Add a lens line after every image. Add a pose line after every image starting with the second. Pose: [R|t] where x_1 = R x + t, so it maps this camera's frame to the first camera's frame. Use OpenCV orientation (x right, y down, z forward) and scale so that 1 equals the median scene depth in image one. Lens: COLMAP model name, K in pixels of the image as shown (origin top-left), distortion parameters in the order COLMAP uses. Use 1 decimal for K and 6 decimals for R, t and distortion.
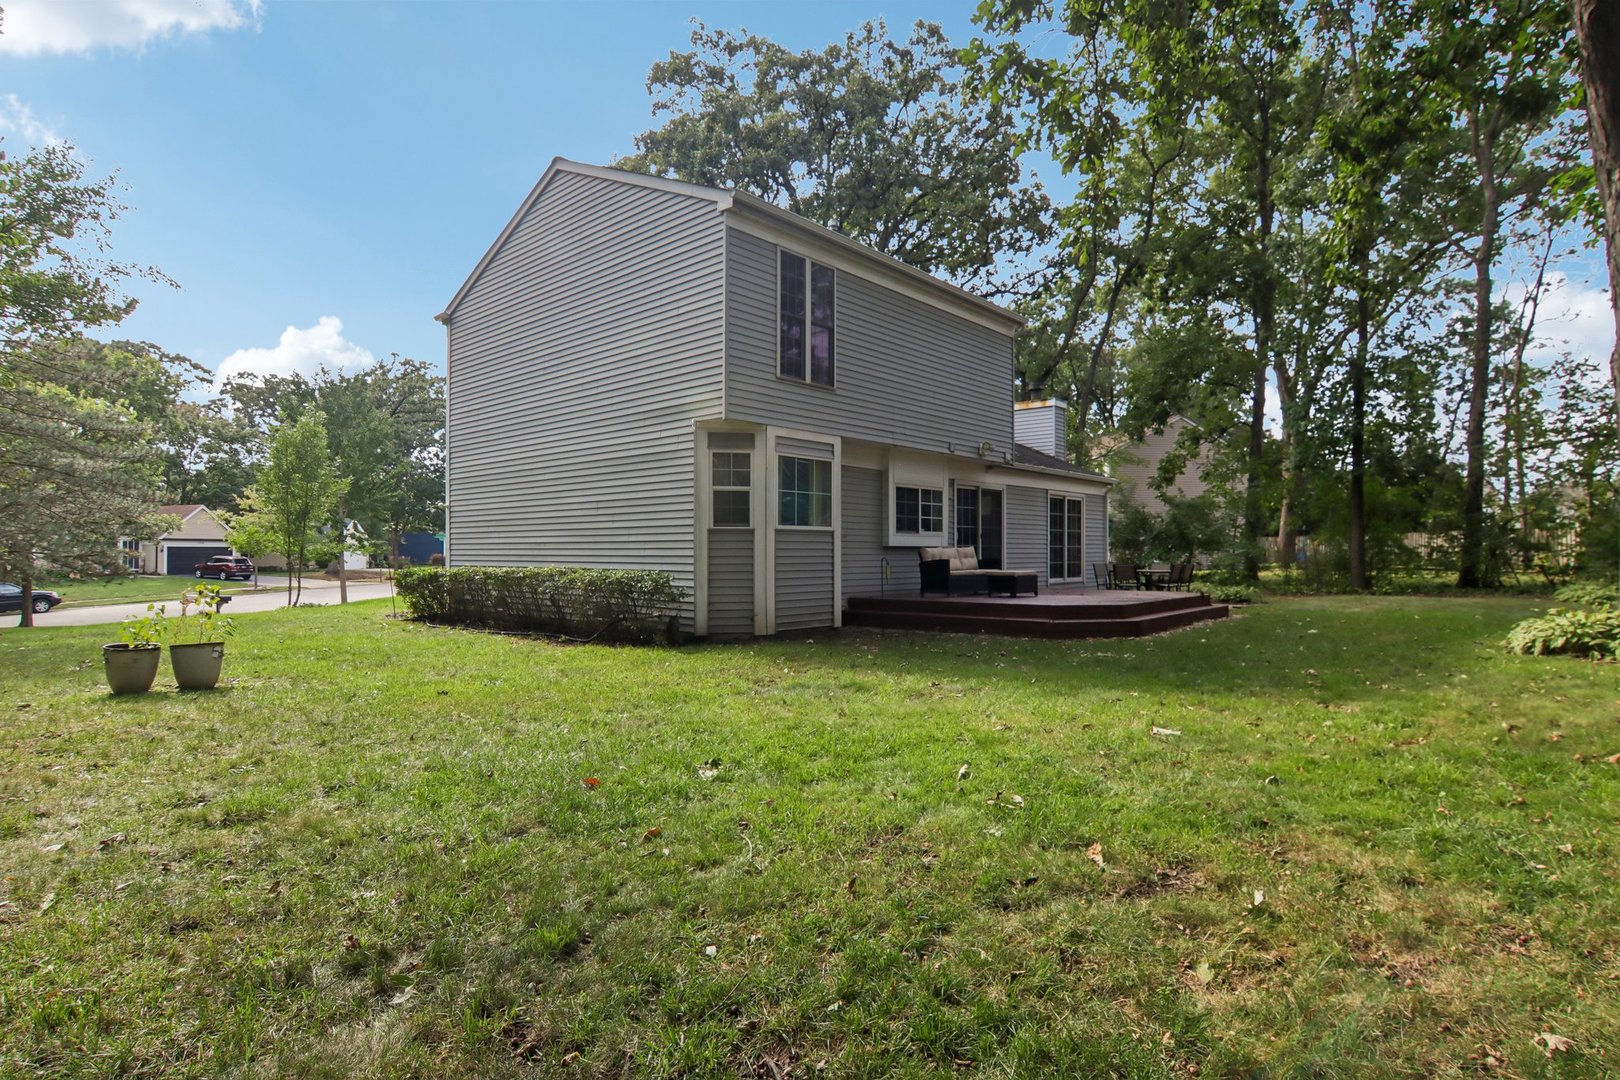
lens RADIAL K [[832.8, 0, 818.8], [0, 832.8, 546.9], [0, 0, 1]] dist [0.003084, -0.015001]
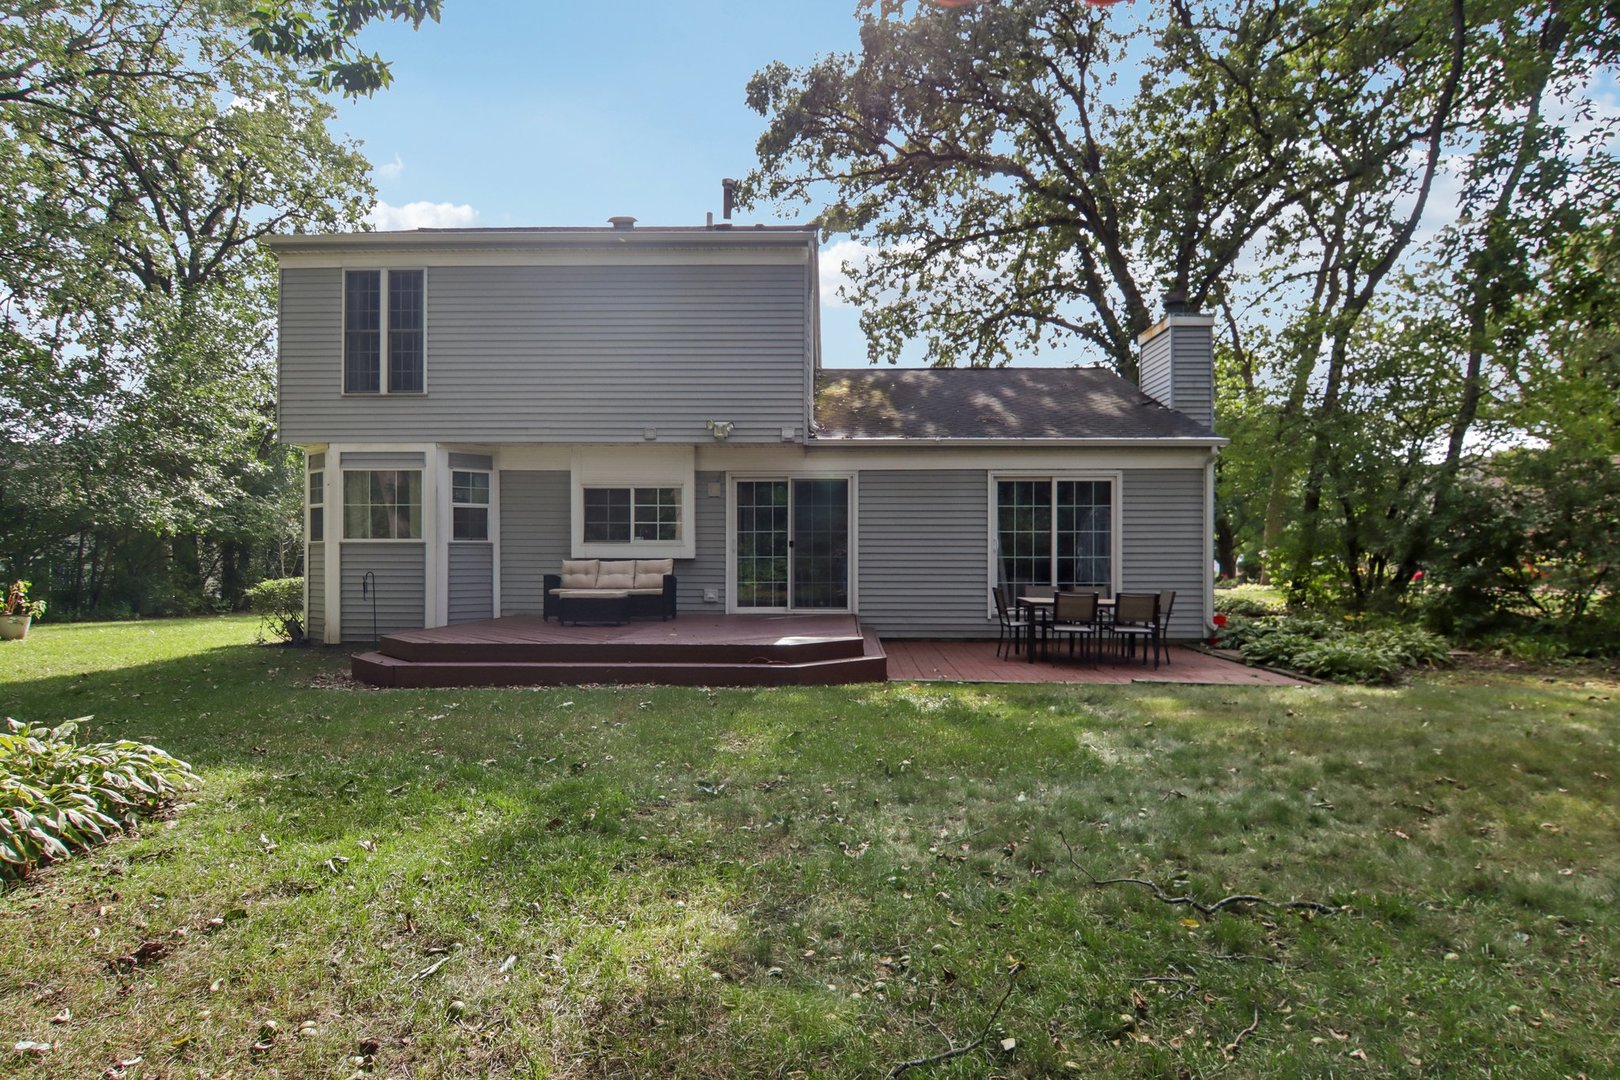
lens RADIAL K [[832.8, 0, 818.8], [0, 832.8, 546.9], [0, 0, 1]] dist [0.003084, -0.015001]
pose [[0.645129, -0.003203, -0.764067, 0.693213], [0.001364, 0.999994, -0.003040, -0.007064], [0.764072, 0.000919, 0.645130, 0.482730]]
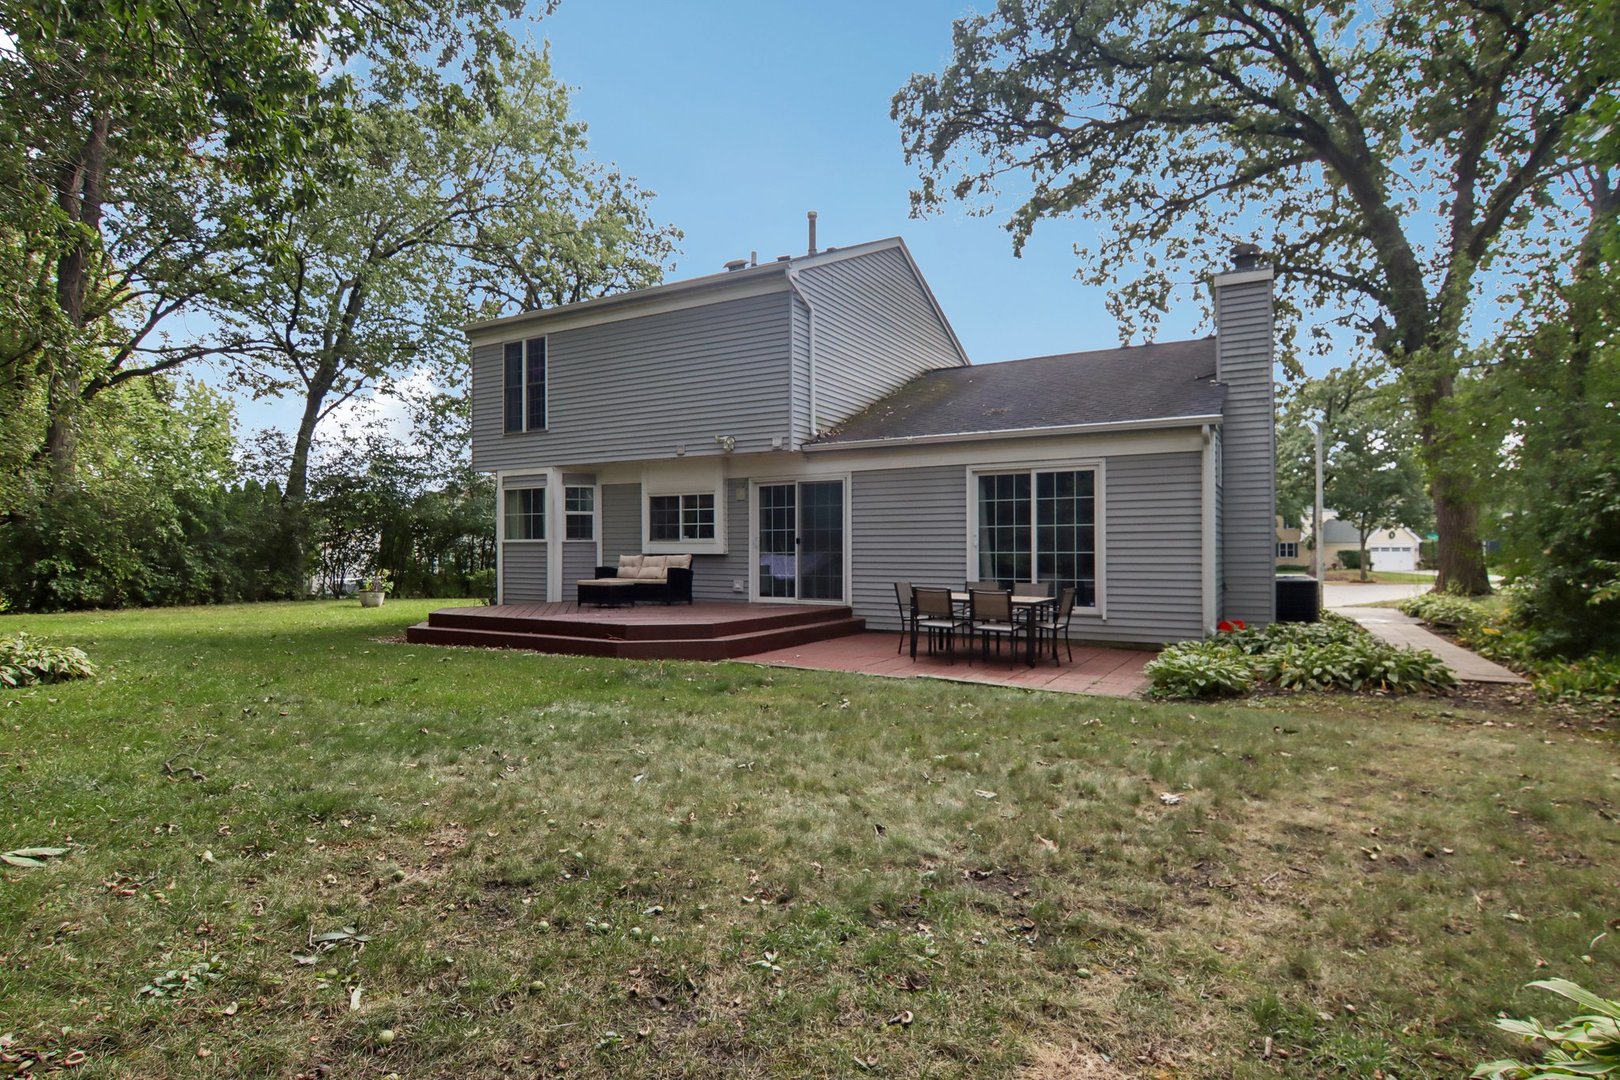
lens RADIAL K [[830.1, 0, 818.7], [0, 830.1, 549.1], [0, 0, 1]] dist [0.020919, 0.000145]
pose [[0.201967, 0.001266, -0.979391, 0.895563], [0.006599, 0.999975, 0.002653, -0.005880], [0.979370, -0.006999, 0.201954, 0.762712]]
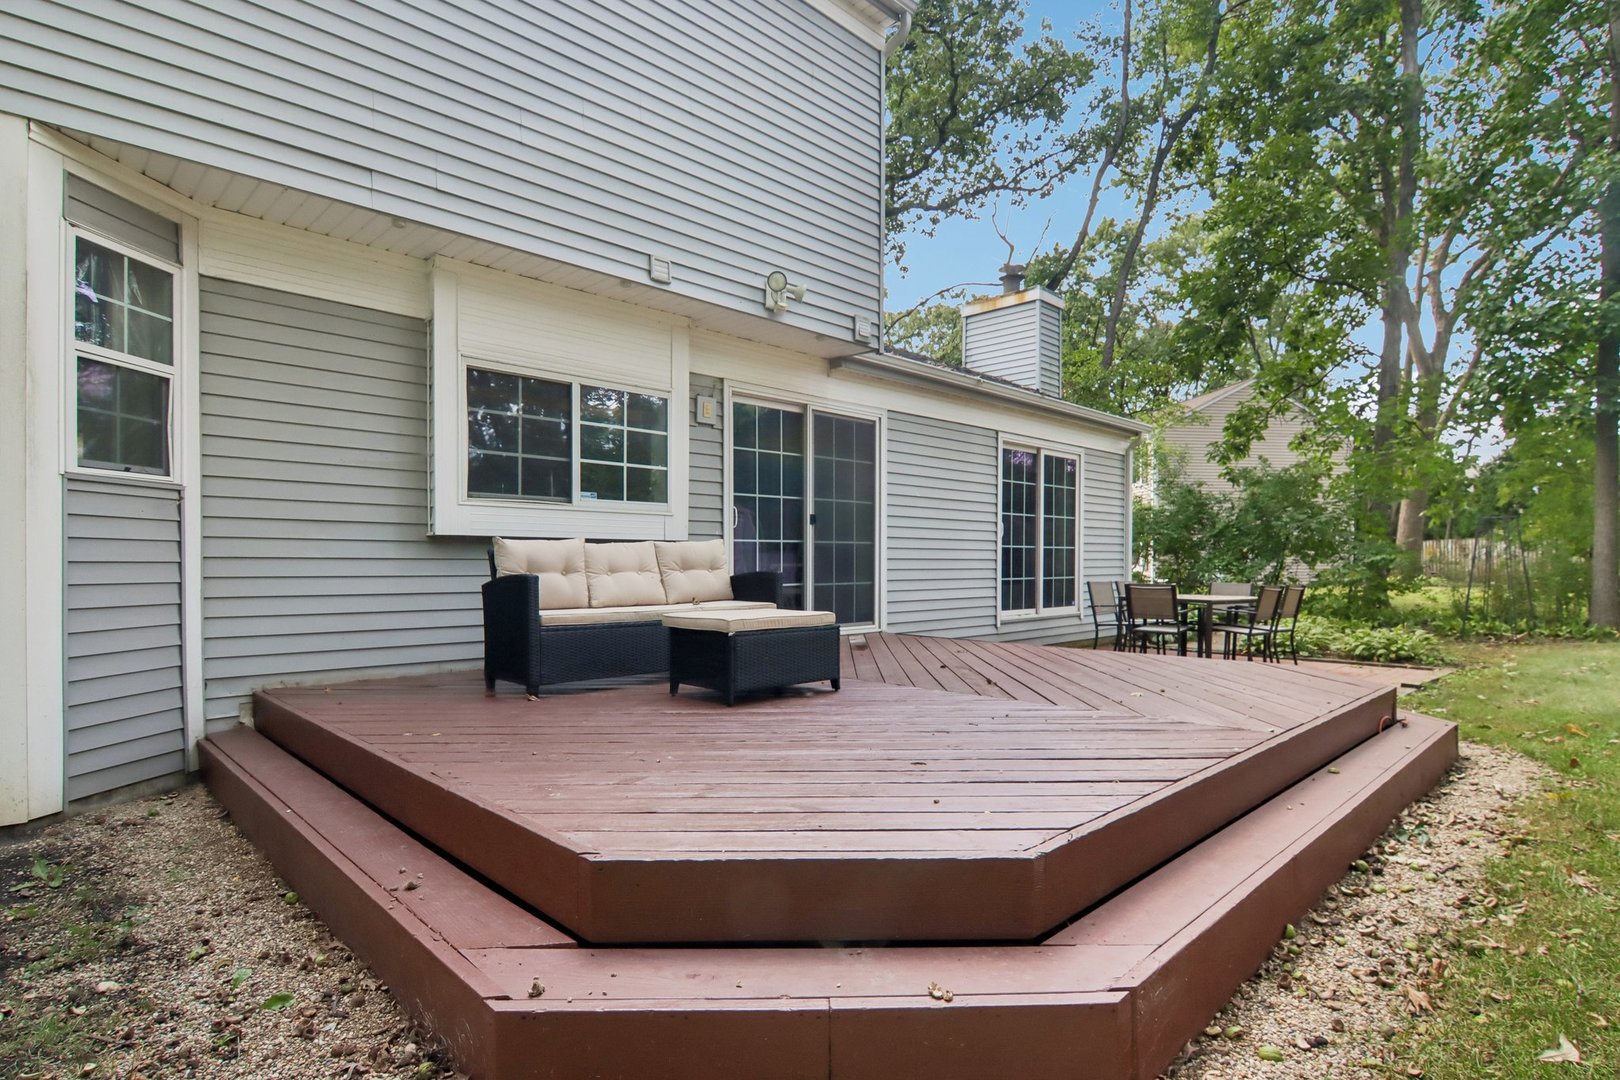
lens RADIAL K [[837.4, 0, 820.9], [0, 837.4, 561.6], [0, 0, 1]] dist [0.000585, -0.012770]
pose [[0.998235, 0.005374, -0.059143, 0.201686], [-0.004853, 0.999948, 0.008945, 0.004846], [0.059188, -0.008643, 0.998209, 0.500878]]
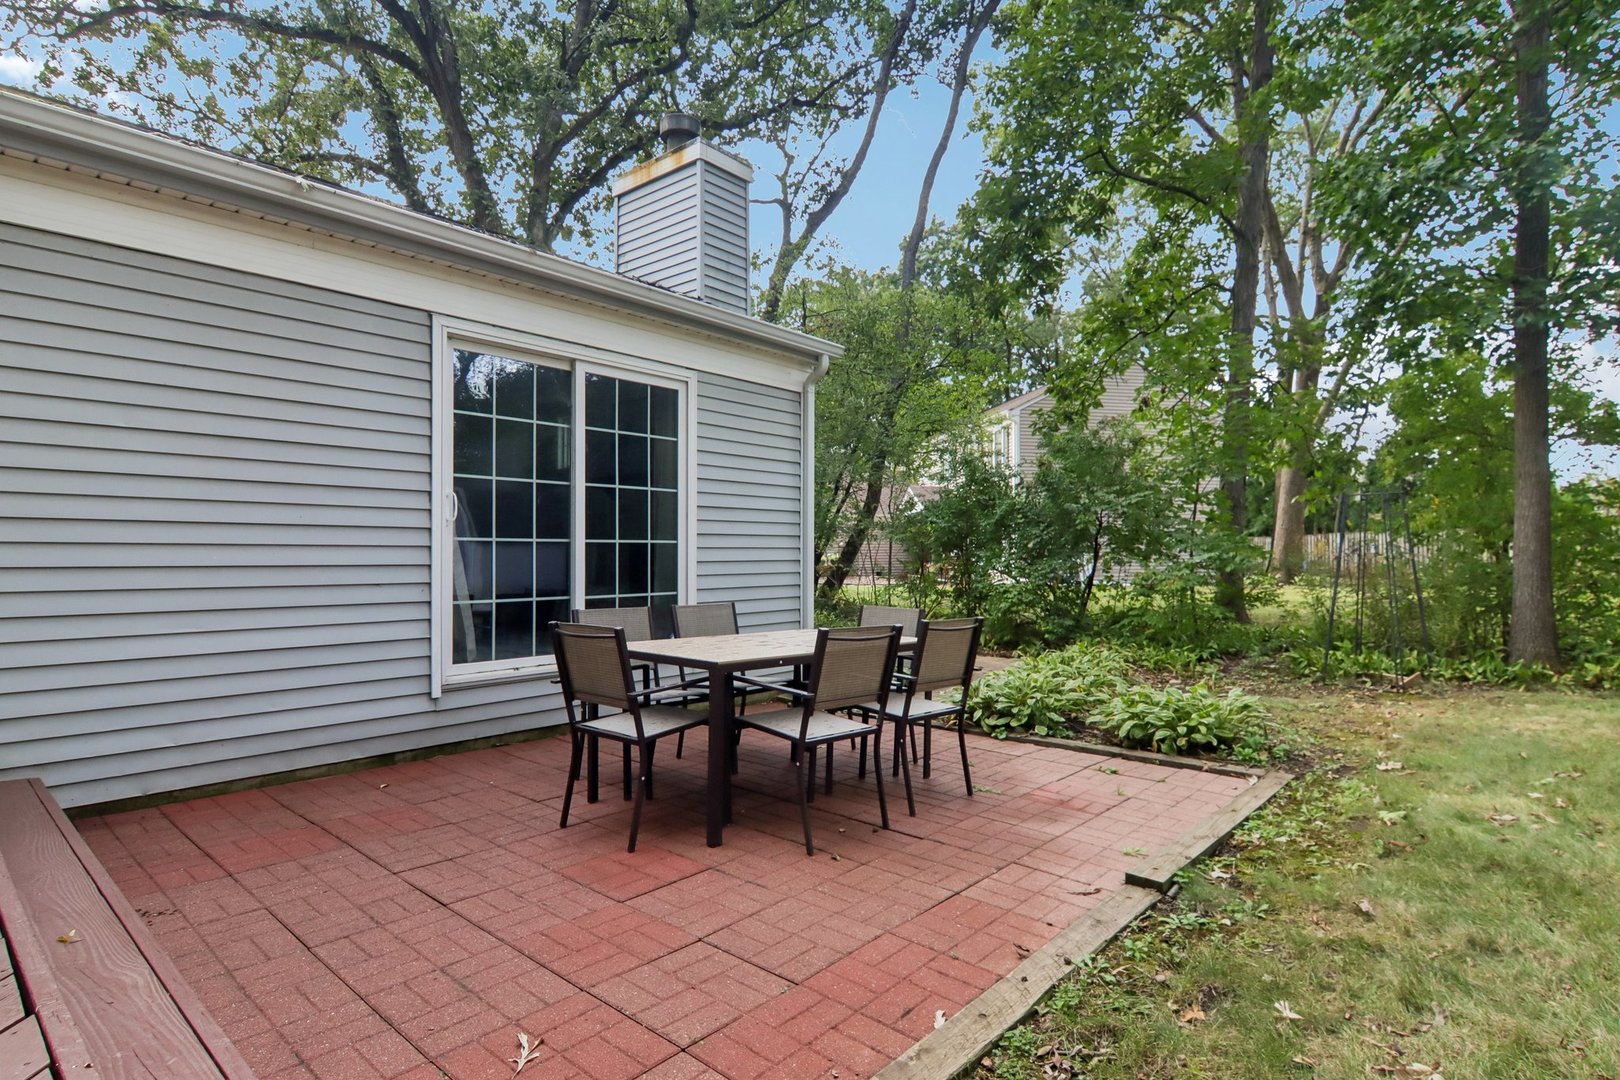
lens RADIAL K [[832.8, 0, 818.8], [0, 832.8, 546.9], [0, 0, 1]] dist [0.003084, -0.015001]
pose [[0.999794, 0.002721, 0.020127, 0.389400], [-0.002638, 0.999988, -0.004156, 0.002835], [-0.020138, 0.004102, 0.999789, 0.750847]]
